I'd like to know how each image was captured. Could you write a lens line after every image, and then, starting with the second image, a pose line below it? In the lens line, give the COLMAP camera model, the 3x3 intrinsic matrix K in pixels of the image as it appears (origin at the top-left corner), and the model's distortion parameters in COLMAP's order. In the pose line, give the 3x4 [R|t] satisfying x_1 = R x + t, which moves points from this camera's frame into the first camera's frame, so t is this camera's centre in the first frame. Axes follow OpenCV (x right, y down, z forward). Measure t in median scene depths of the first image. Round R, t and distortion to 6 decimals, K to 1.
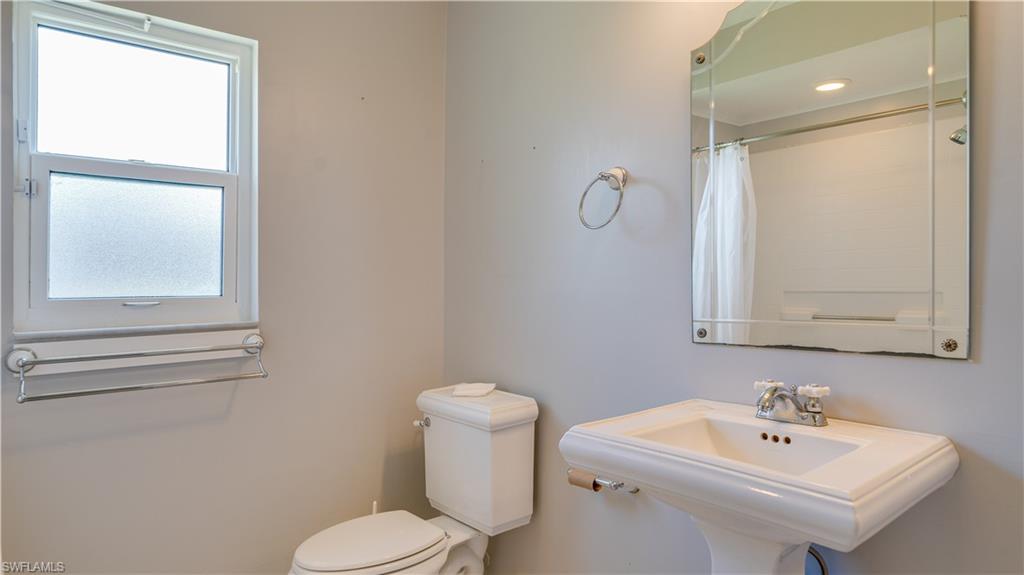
lens RADIAL K [[581.8, 0, 510.8], [0, 581.8, 270.7], [0, 0, 1]] dist [0.006621, 0.002163]
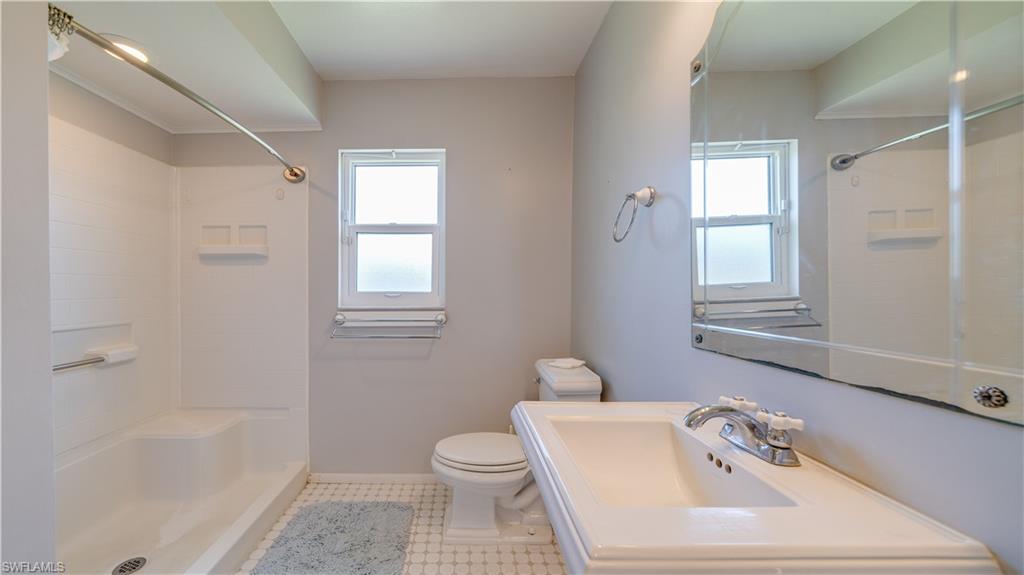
lens RADIAL K [[358.9, 0, 509.9], [0, 358.9, 280.7], [0, 0, 1]] dist [-0.000812, -0.000275]
pose [[0.778877, 0.000456, -0.627177, 0.462628], [0.002592, 0.999989, 0.003946, 0.003588], [0.627172, -0.004699, 0.778867, 0.310267]]
